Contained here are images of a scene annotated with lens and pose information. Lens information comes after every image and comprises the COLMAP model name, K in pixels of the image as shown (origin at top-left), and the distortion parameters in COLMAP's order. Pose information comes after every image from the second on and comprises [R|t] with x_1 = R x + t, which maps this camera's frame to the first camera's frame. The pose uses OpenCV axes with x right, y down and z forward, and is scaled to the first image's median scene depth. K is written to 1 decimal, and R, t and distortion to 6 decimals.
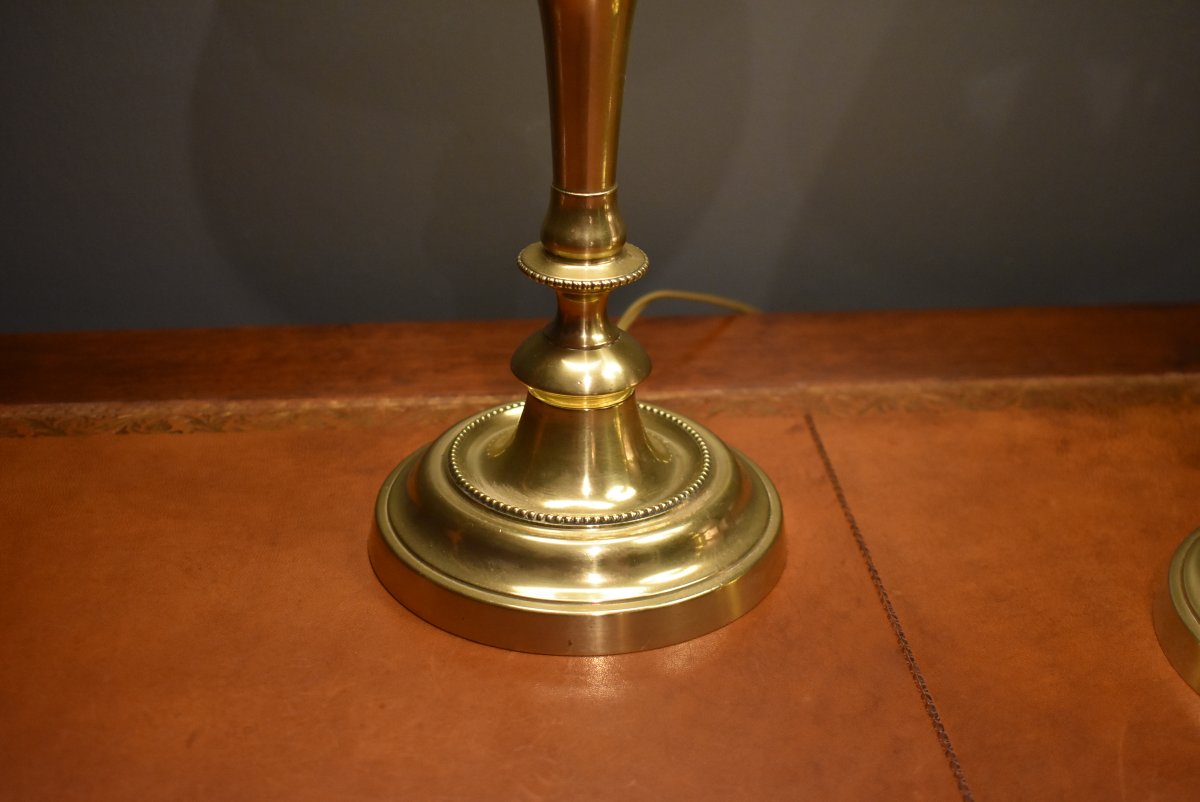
lens RADIAL K [[1745.7, 0, 600.0], [0, 1745.7, 401.0], [0, 0, 1]] dist [-0.039653, -0.016367]
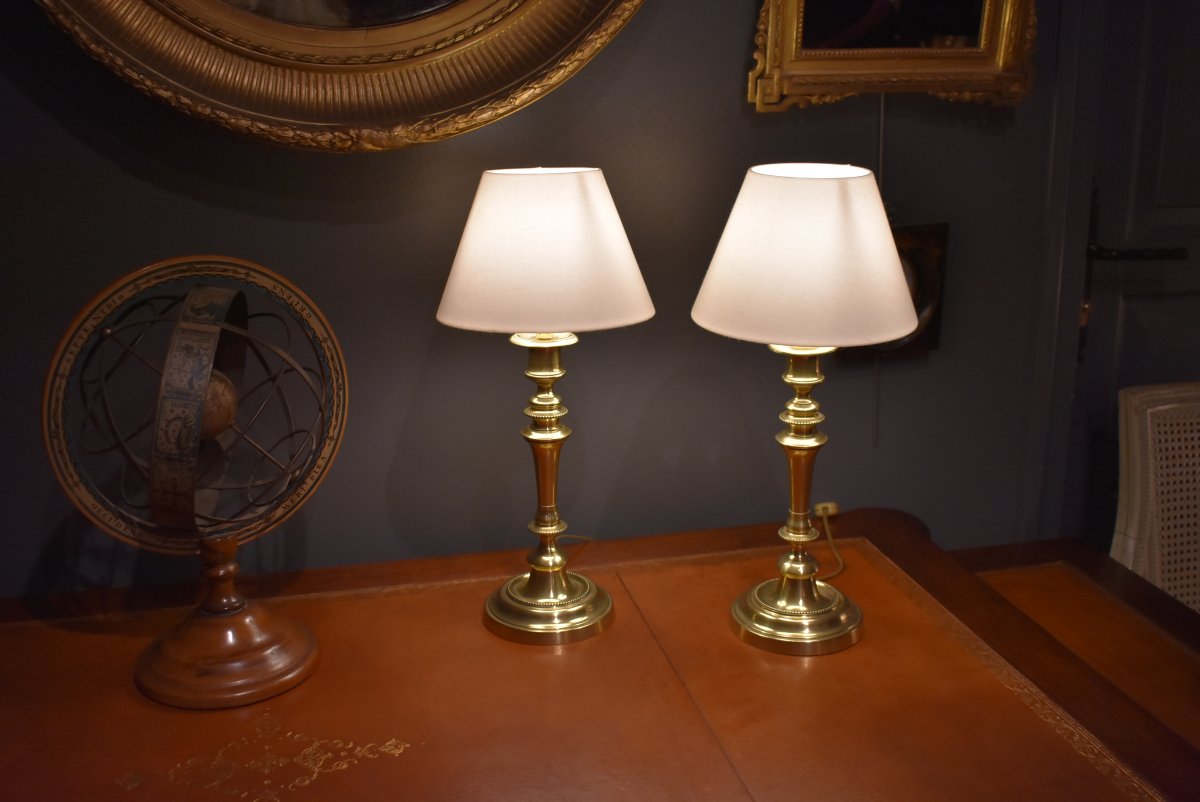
lens RADIAL K [[1222.4, 0, 600.0], [0, 1222.4, 401.0], [0, 0, 1]] dist [-0.079214, -0.006720]
pose [[0.989732, -0.060555, 0.129475, -0.166665], [0.082725, 0.981375, -0.173379, 0.081530], [-0.116564, 0.182309, 0.976307, -1.113443]]
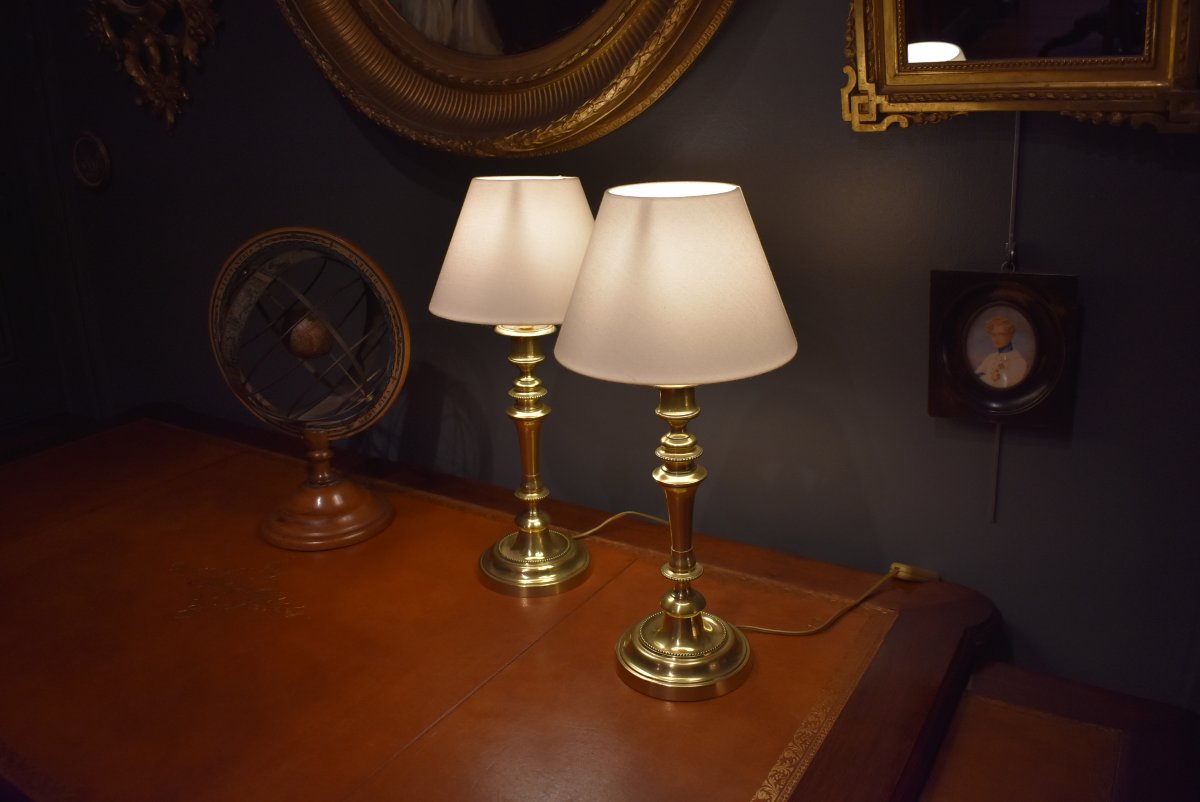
lens RADIAL K [[936.4, 0, 600.0], [0, 936.4, 401.0], [0, 0, 1]] dist [-0.094086, 0.005290]
pose [[0.796245, 0.152410, -0.585461, 1.068754], [-0.235145, 0.969621, -0.067389, -0.145055], [0.557405, 0.191326, 0.807895, -0.498282]]
